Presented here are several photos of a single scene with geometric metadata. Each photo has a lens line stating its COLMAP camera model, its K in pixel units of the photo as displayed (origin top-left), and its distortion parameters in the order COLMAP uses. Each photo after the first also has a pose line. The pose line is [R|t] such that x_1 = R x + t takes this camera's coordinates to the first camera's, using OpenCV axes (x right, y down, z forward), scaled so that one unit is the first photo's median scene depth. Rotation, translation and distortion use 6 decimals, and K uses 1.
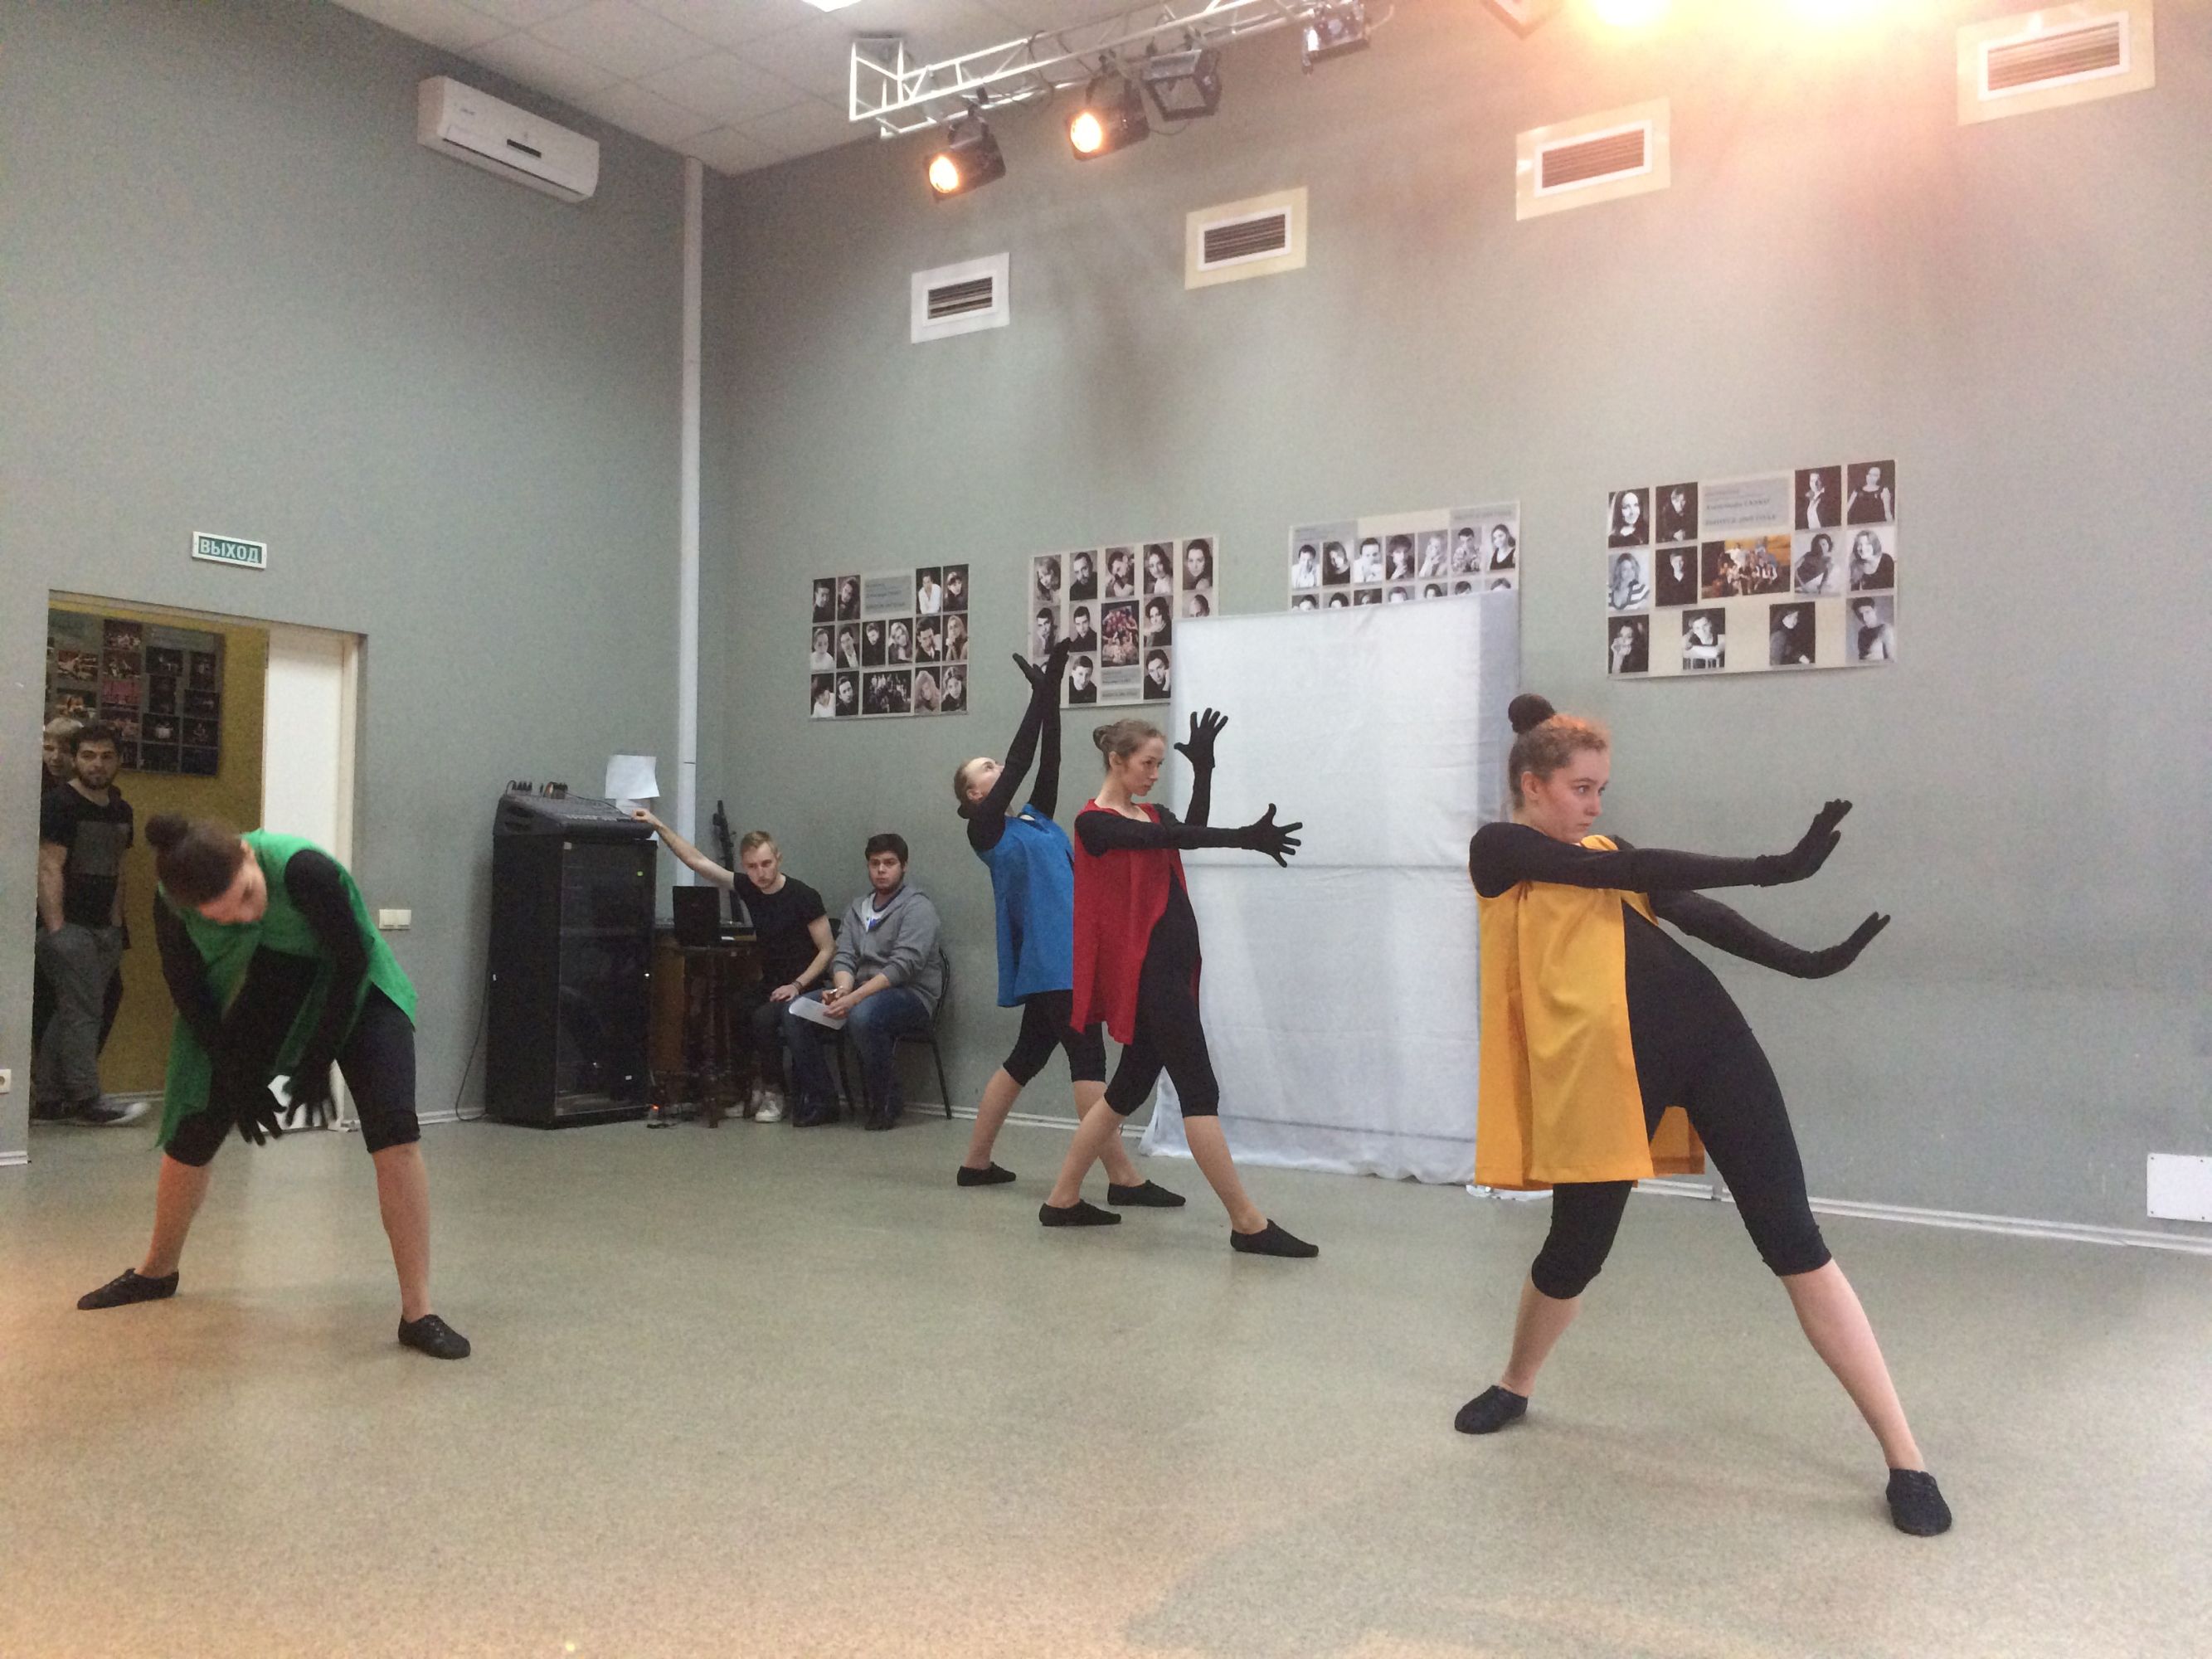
lens RADIAL K [[1897.9, 0, 1076.5], [0, 1897.9, 821.4], [0, 0, 1]] dist [0.083144, -0.099568]
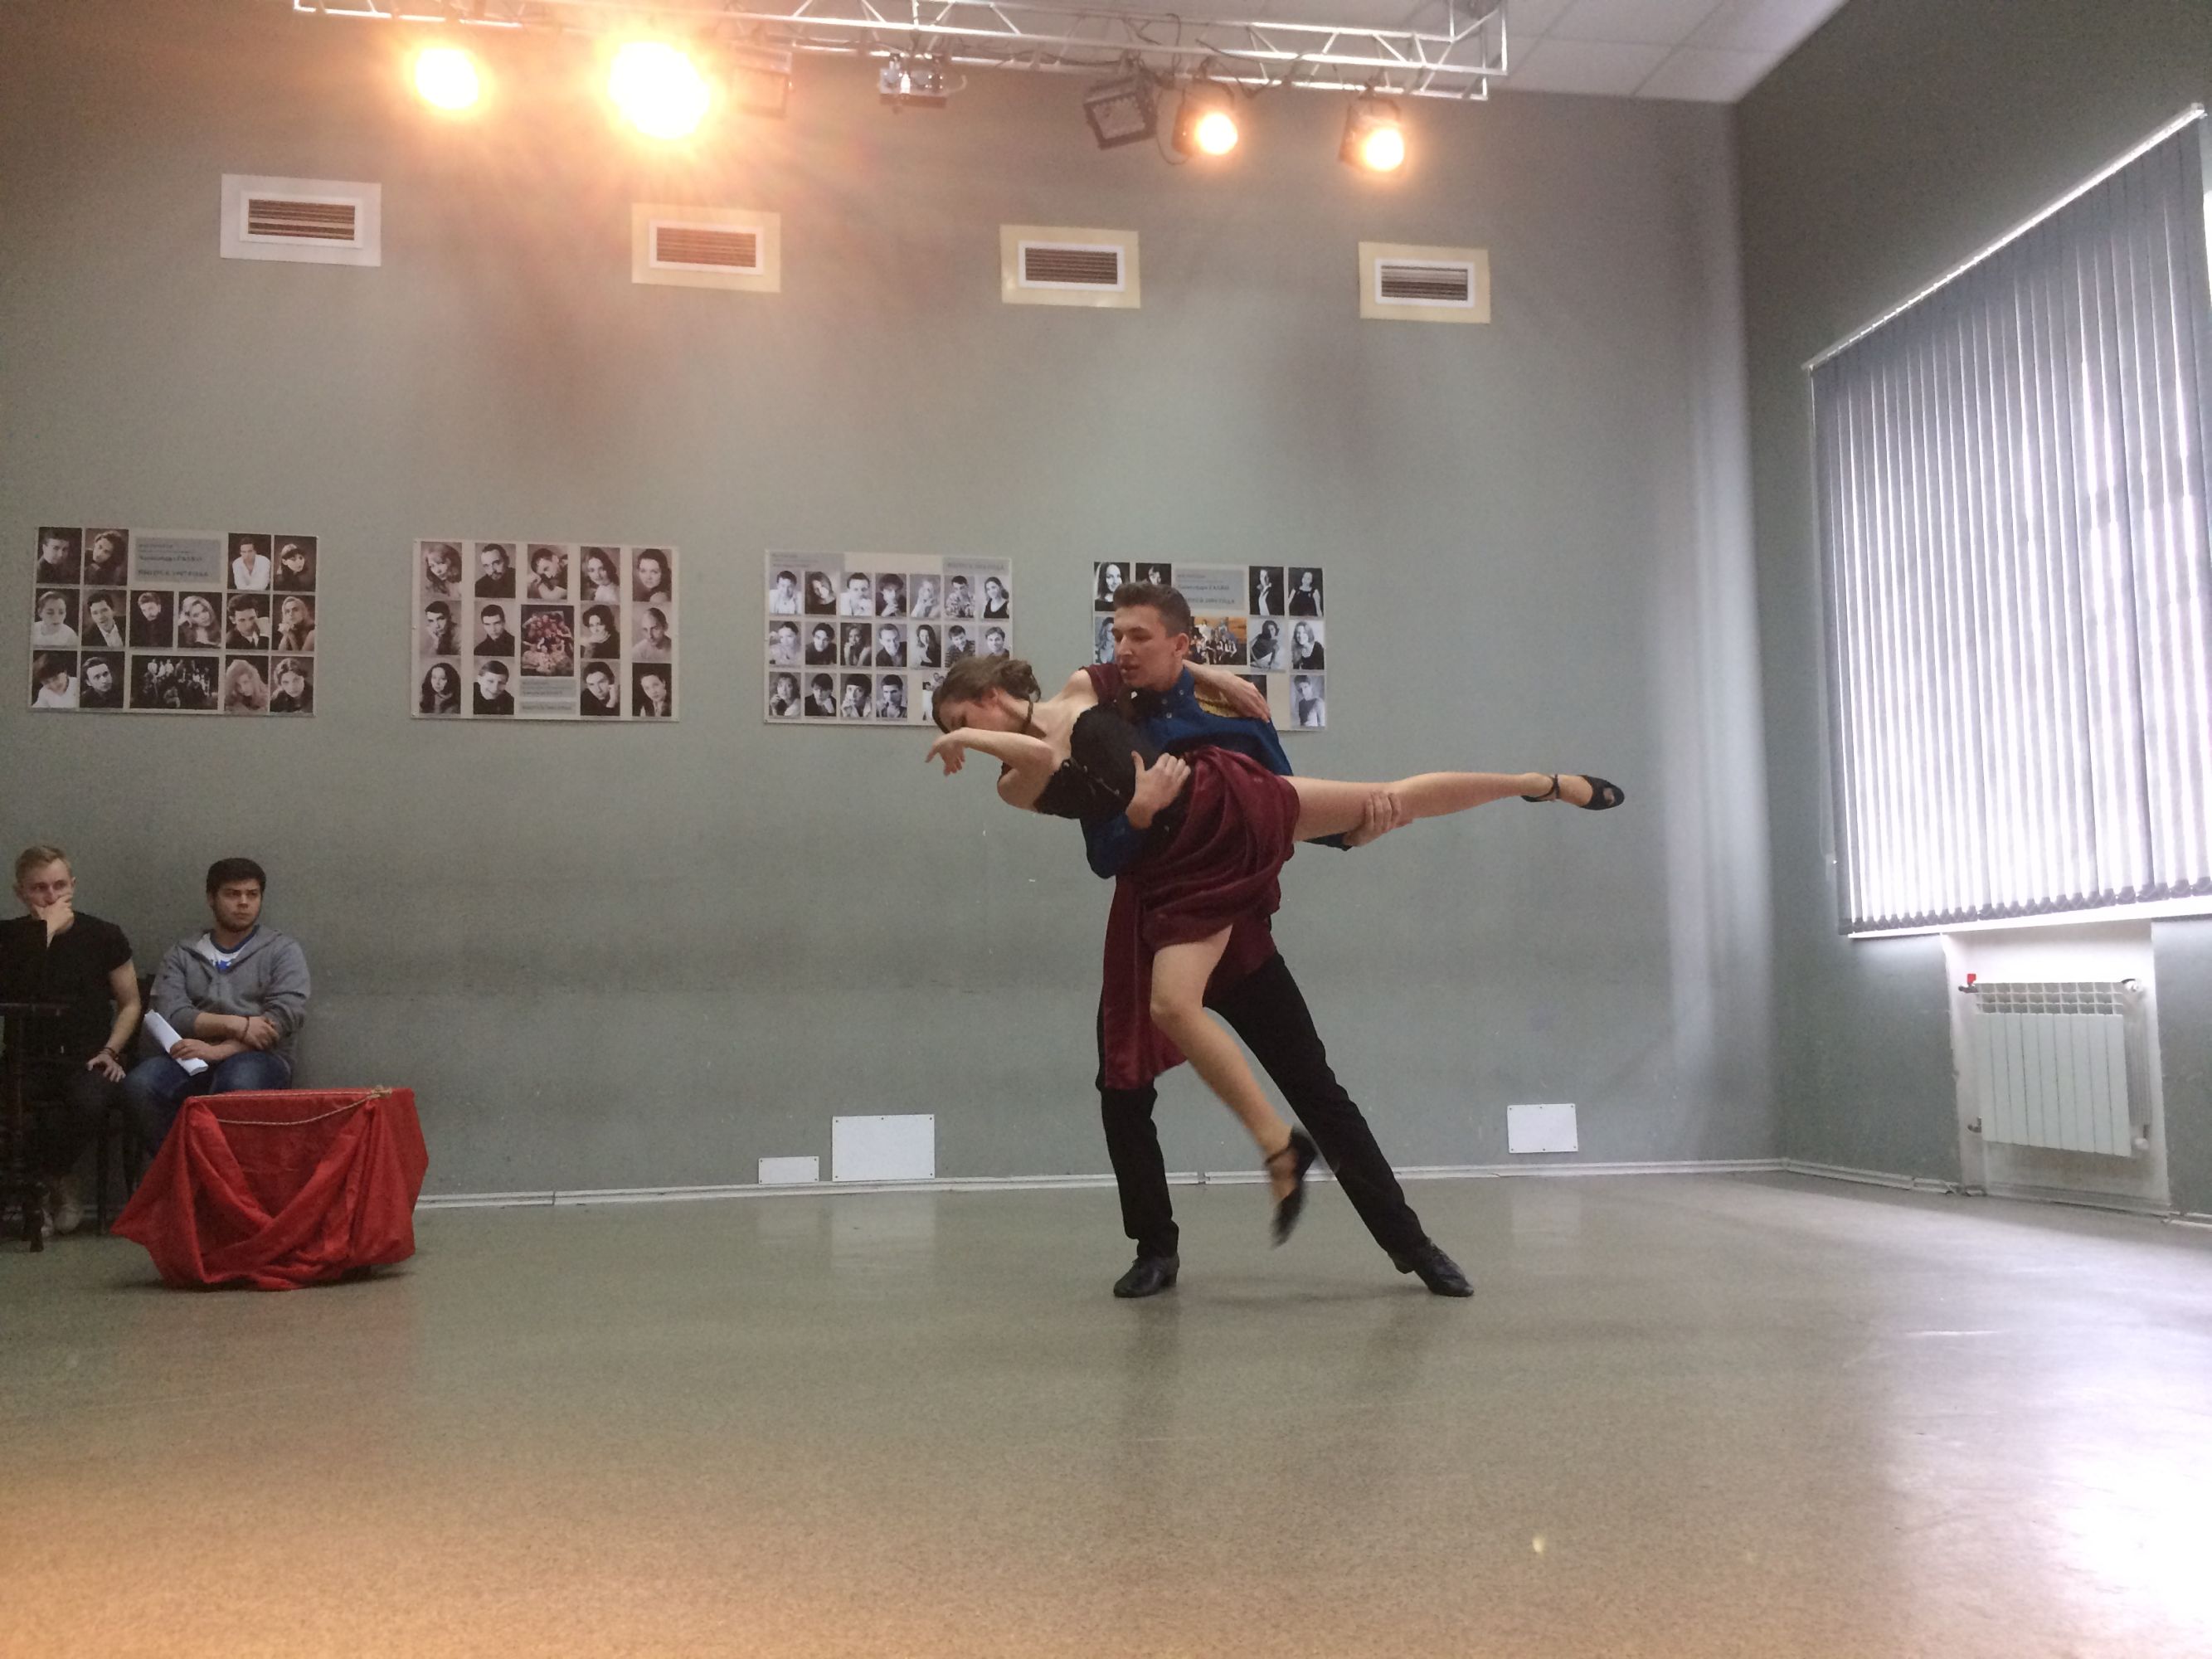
lens RADIAL K [[1897.9, 0, 1076.5], [0, 1897.9, 821.4], [0, 0, 1]] dist [0.083144, -0.099568]
pose [[0.709907, 0.043997, 0.702920, -0.428724], [-0.003149, 0.998235, -0.059301, 0.038934], [-0.704288, 0.039885, 0.708793, 0.189967]]
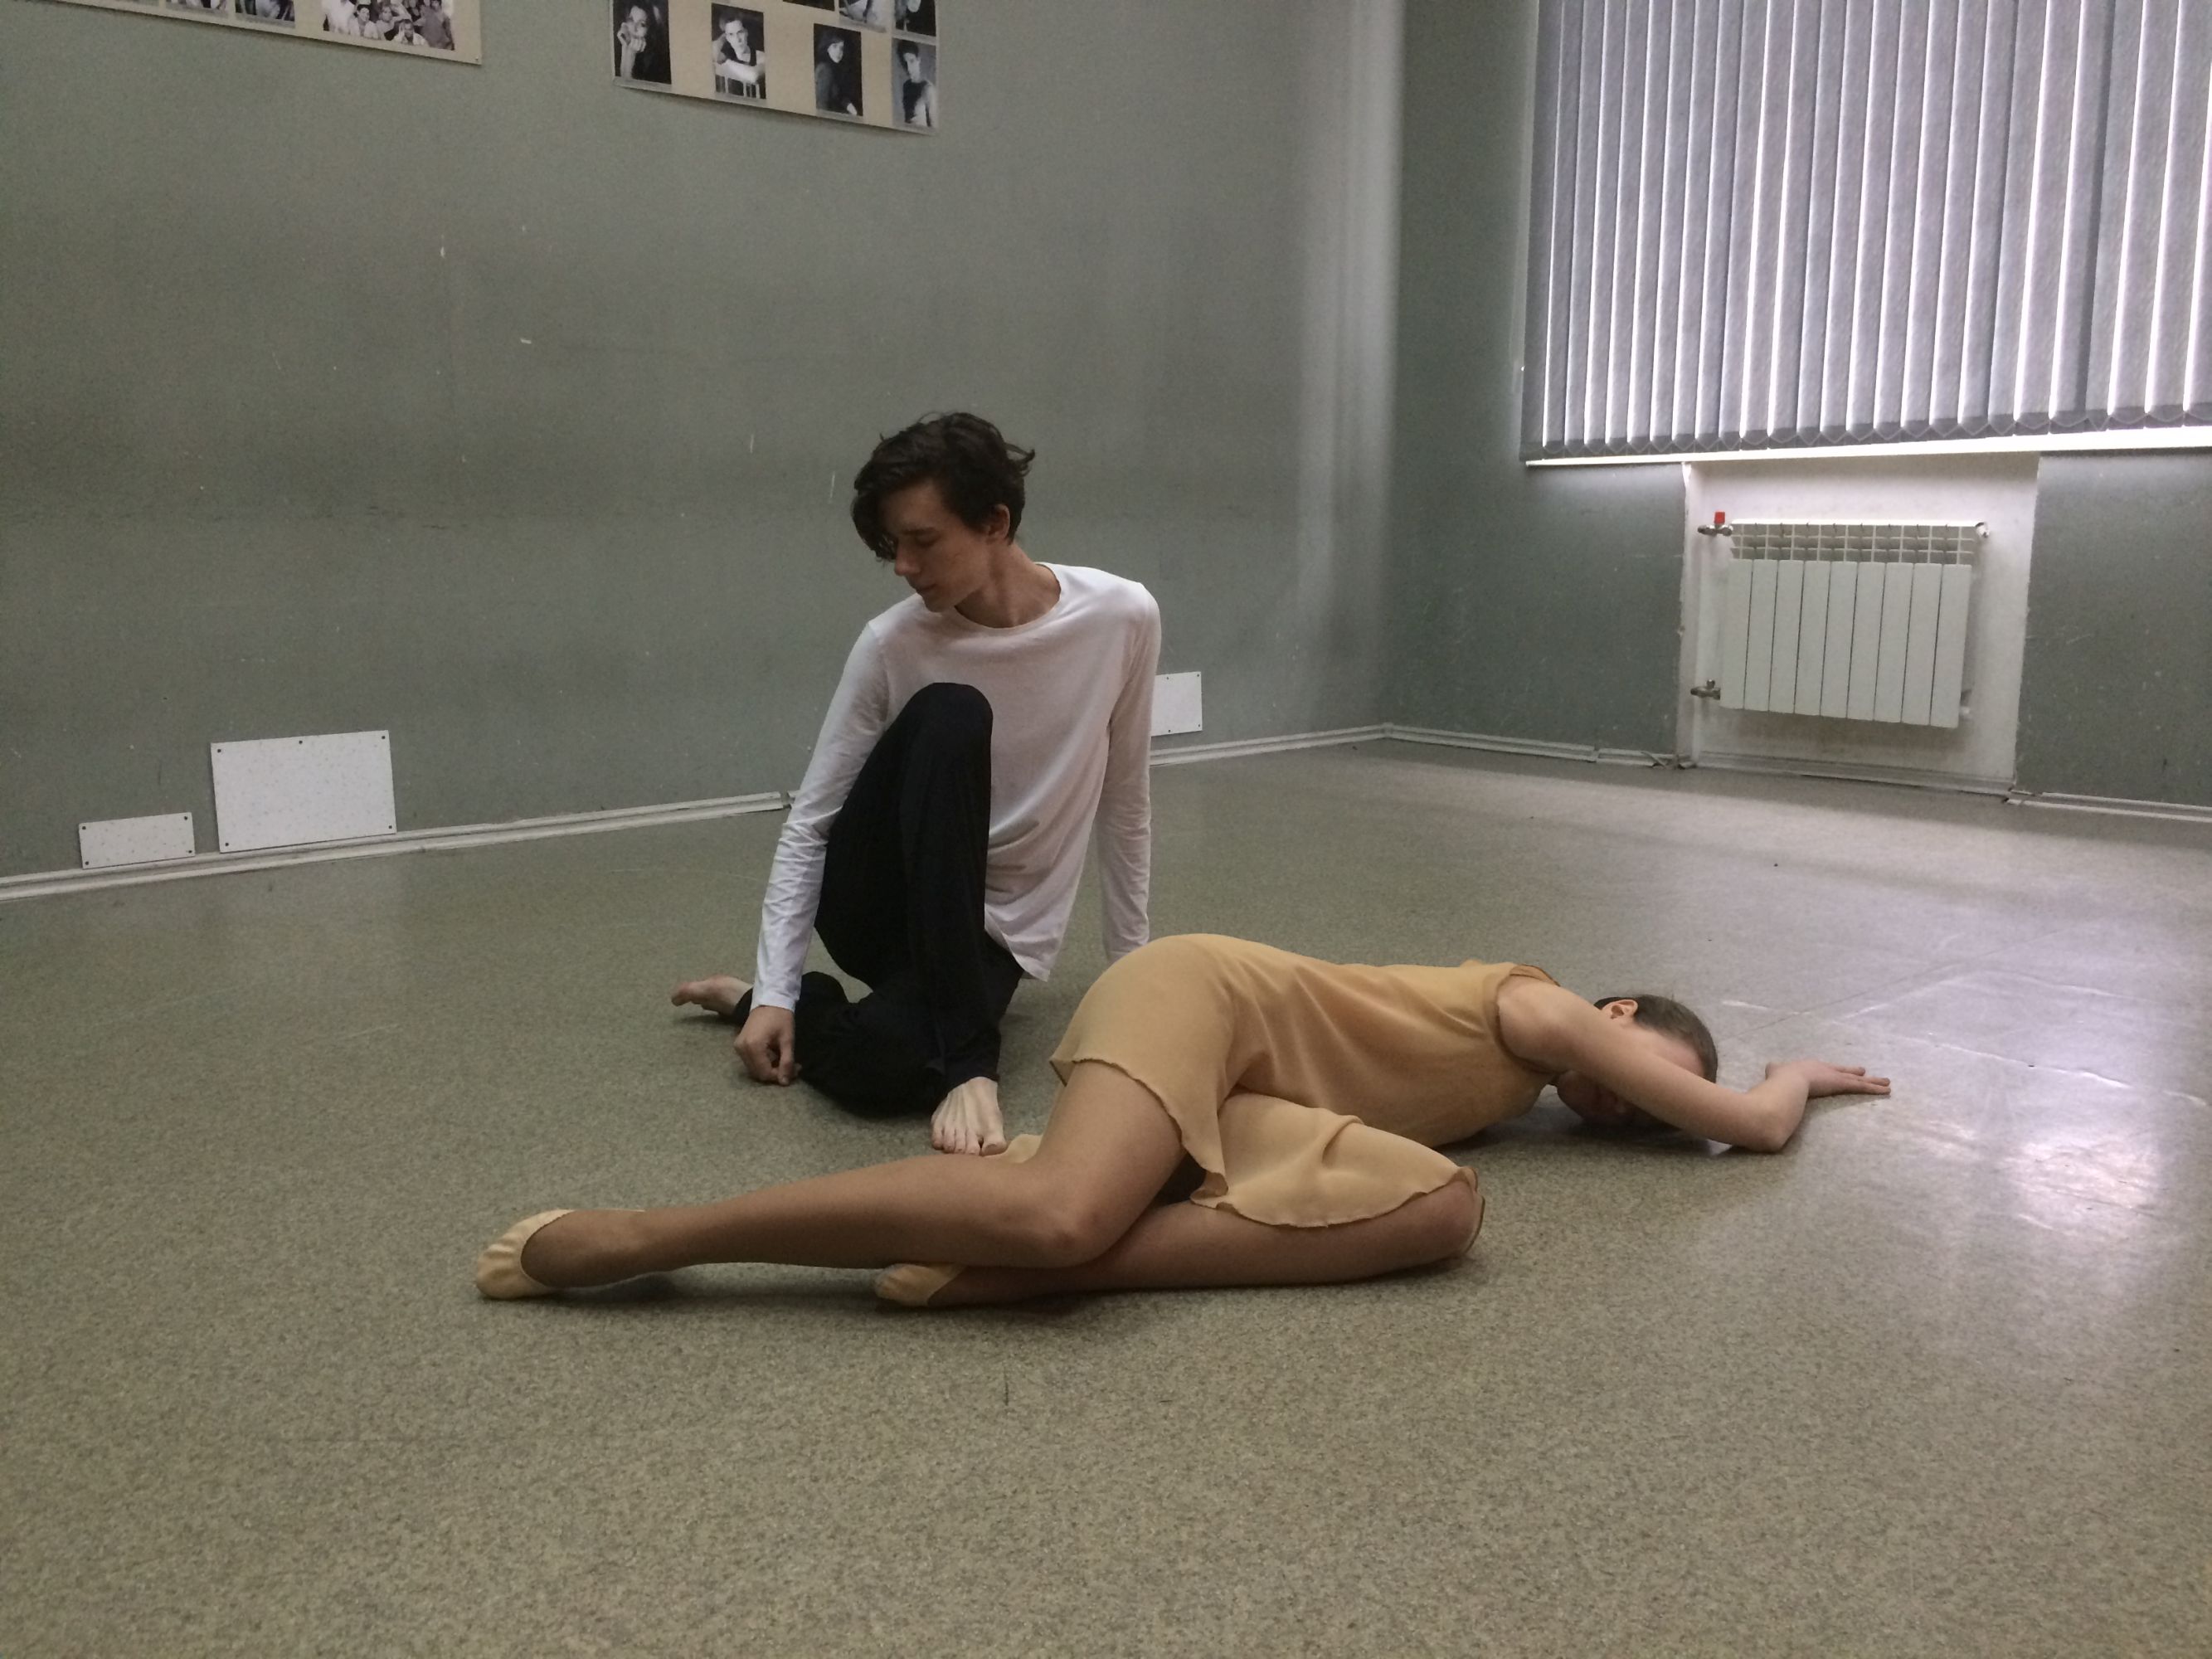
lens RADIAL K [[1892.1, 0, 1076.9], [0, 1892.1, 823.7], [0, 0, 1]] dist [0.079163, -0.092955]
pose [[0.263367, -0.175352, 0.948625, -0.308692], [-0.030562, 0.981331, 0.189883, 0.040576], [-0.964211, -0.079001, 0.253091, 0.551144]]
